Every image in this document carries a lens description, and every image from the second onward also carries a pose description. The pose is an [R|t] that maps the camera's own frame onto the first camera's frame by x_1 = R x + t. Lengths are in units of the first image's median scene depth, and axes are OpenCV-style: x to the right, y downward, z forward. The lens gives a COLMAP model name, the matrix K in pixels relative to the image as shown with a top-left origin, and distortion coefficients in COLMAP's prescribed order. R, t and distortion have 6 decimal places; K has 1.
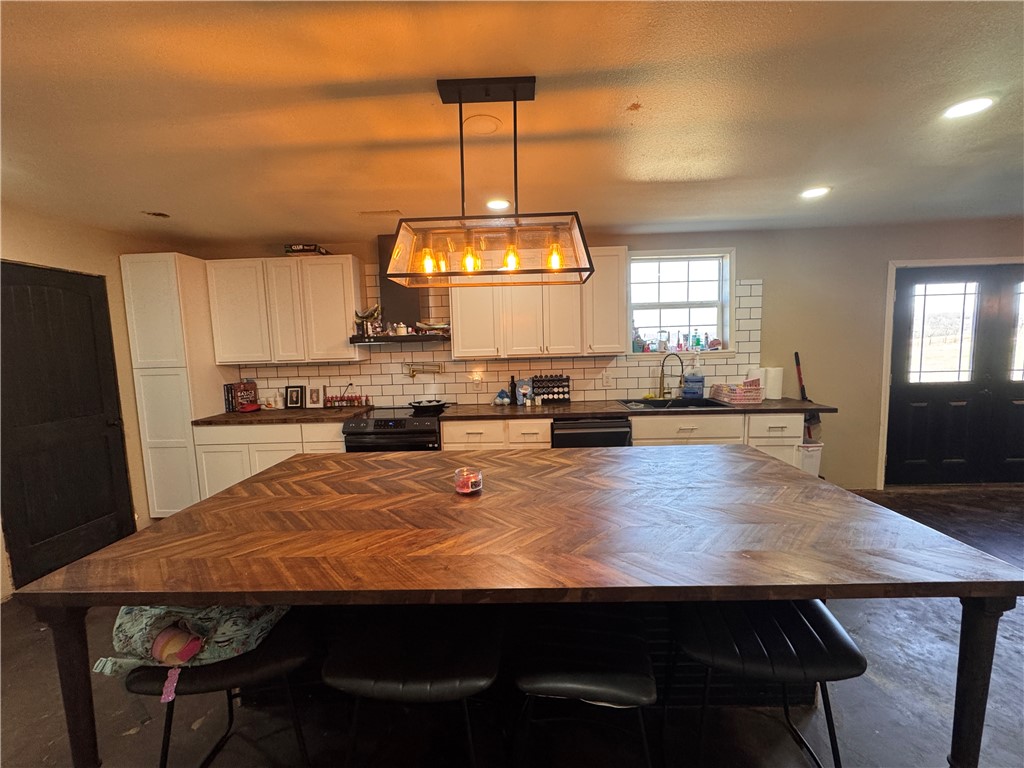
lens RADIAL K [[405.6, 0, 512.7], [0, 405.6, 387.7], [0, 0, 1]] dist [-0.002447, -0.000893]
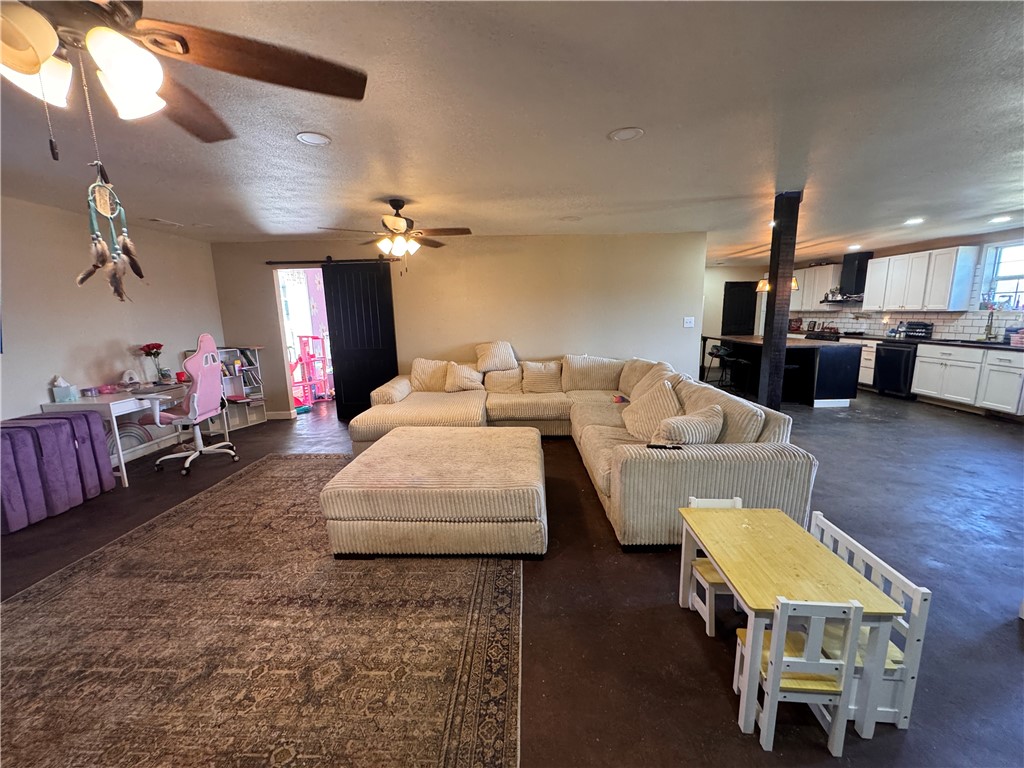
lens RADIAL K [[405.6, 0, 509.6], [0, 405.6, 385.4], [0, 0, 1]] dist [-0.002447, -0.000893]
pose [[0.008132, 0.202745, -0.979198, 1.846170], [-0.085726, 0.975767, 0.201322, 0.037591], [0.996286, 0.082306, 0.025315, -0.802421]]
